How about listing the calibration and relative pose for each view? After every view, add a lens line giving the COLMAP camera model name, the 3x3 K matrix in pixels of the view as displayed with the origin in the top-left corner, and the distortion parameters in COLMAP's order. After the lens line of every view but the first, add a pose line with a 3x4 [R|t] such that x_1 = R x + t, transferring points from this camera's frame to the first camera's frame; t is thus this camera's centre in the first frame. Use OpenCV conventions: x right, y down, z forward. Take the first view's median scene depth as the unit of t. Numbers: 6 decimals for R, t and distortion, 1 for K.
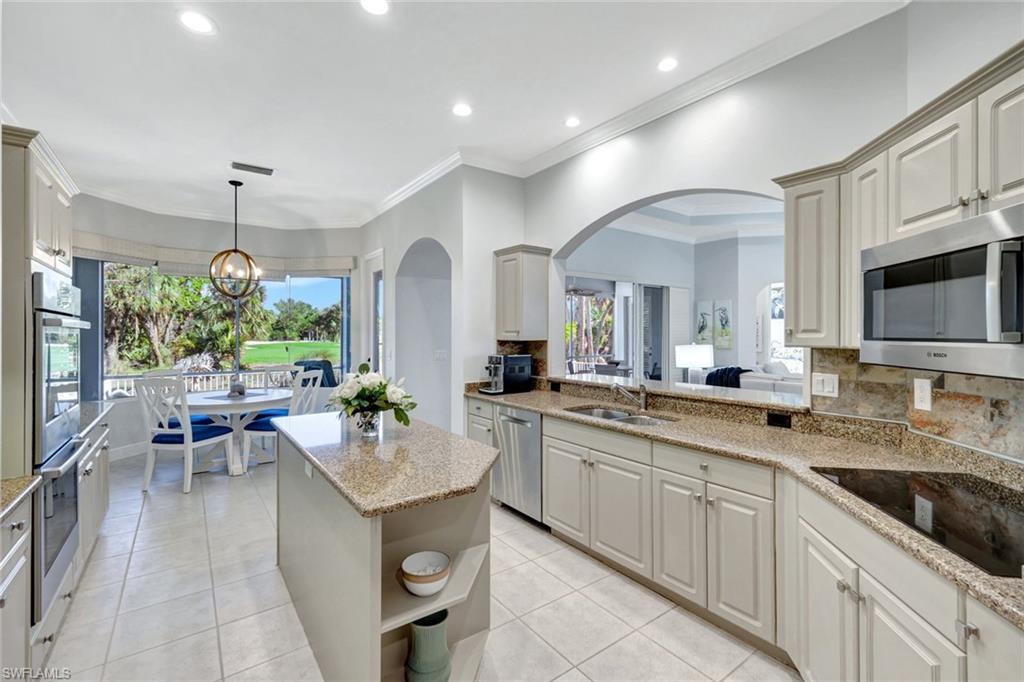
lens RADIAL K [[448.0, 0, 512.7], [0, 448.0, 332.6], [0, 0, 1]] dist [-0.000086, -0.000238]
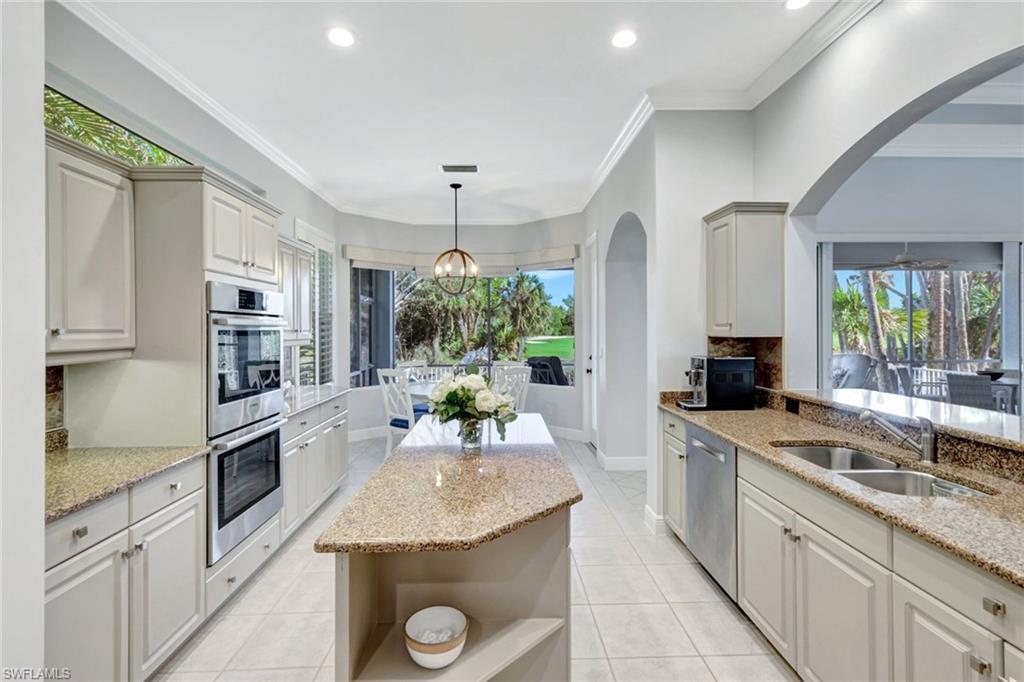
lens RADIAL K [[488.3, 0, 512.4], [0, 488.3, 328.9], [0, 0, 1]] dist [0.001134, -0.000494]
pose [[0.824989, -0.005254, -0.565124, 0.154512], [0.007576, 0.999970, 0.001763, 0.000509], [0.565097, -0.005736, 0.825004, 0.147112]]
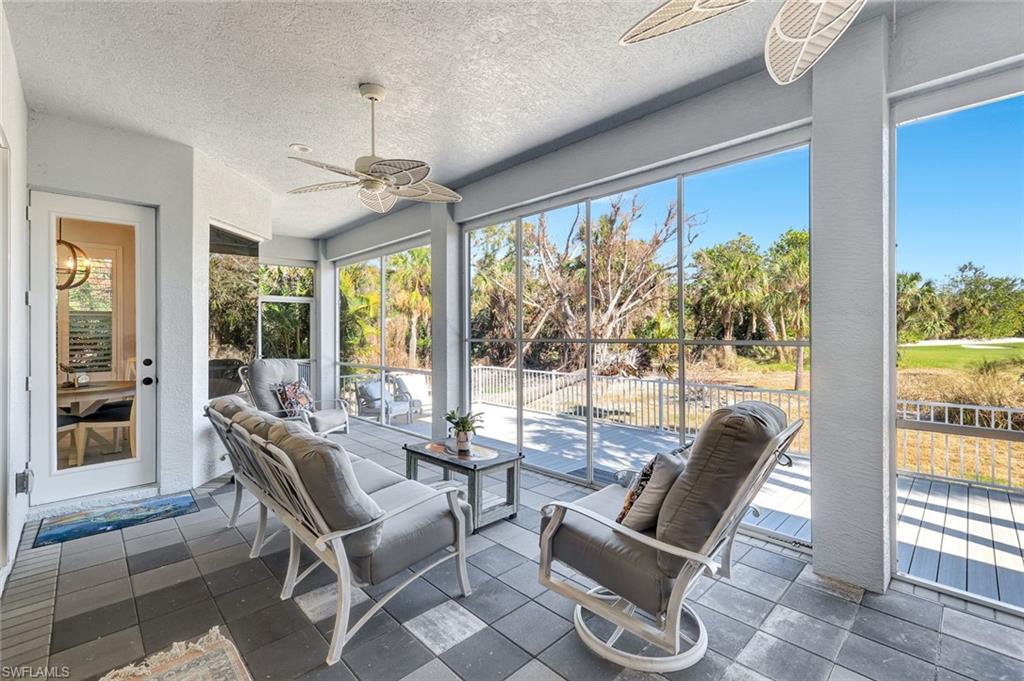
lens RADIAL K [[448.2, 0, 508.4], [0, 448.2, 331.6], [0, 0, 1]] dist [0.003634, 0.000389]
pose [[0.130986, -0.002826, -0.991380, 0.593144], [0.009579, 0.999953, -0.001584, 0.034202], [0.991338, -0.009289, 0.131007, 2.093966]]
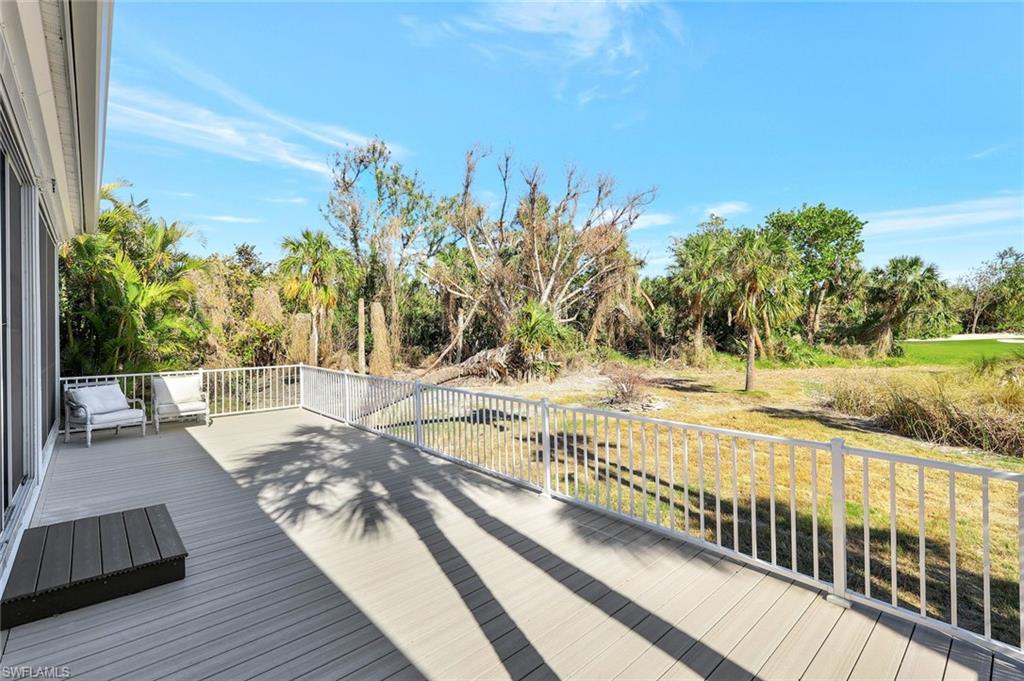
lens RADIAL K [[469.3, 0, 518.4], [0, 469.3, 328.2], [0, 0, 1]] dist [-0.003141, -0.000271]
pose [[0.094277, -0.001454, -0.995545, 0.422687], [0.014408, 0.999896, -0.000096, 0.063943], [0.995442, -0.014335, 0.094289, 3.096905]]
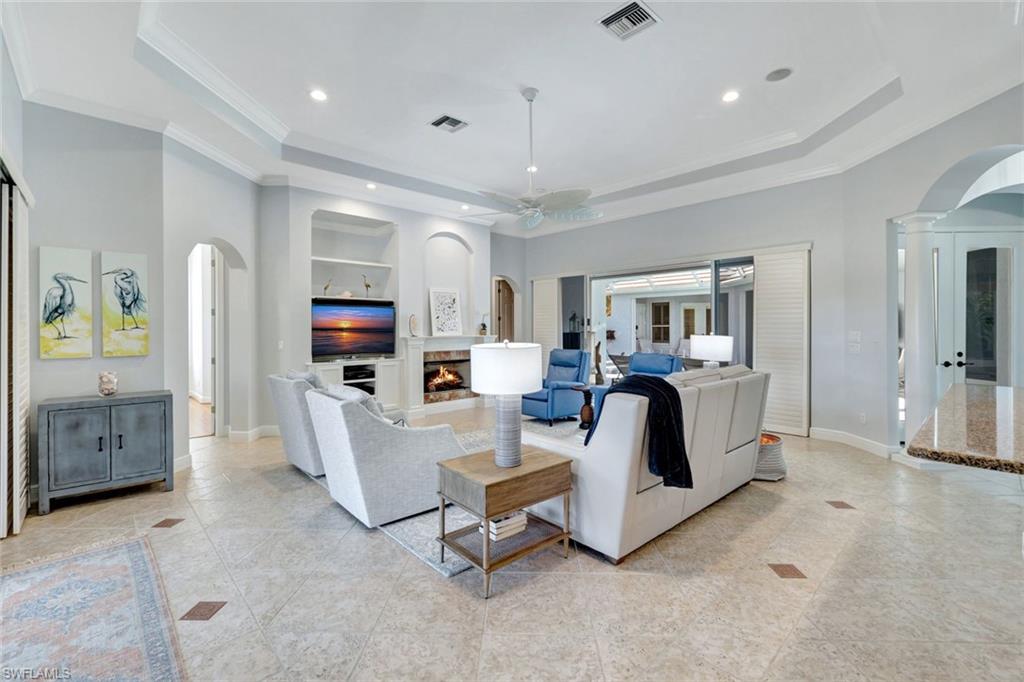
lens RADIAL K [[451.7, 0, 513.1], [0, 451.7, 329.7], [0, 0, 1]] dist [0.002516, 0.000300]
pose [[-0.127251, -0.004166, 0.991862, -0.107147], [0.000778, 0.999990, 0.004299, 0.012559], [-0.991870, 0.001318, -0.127246, 1.337899]]
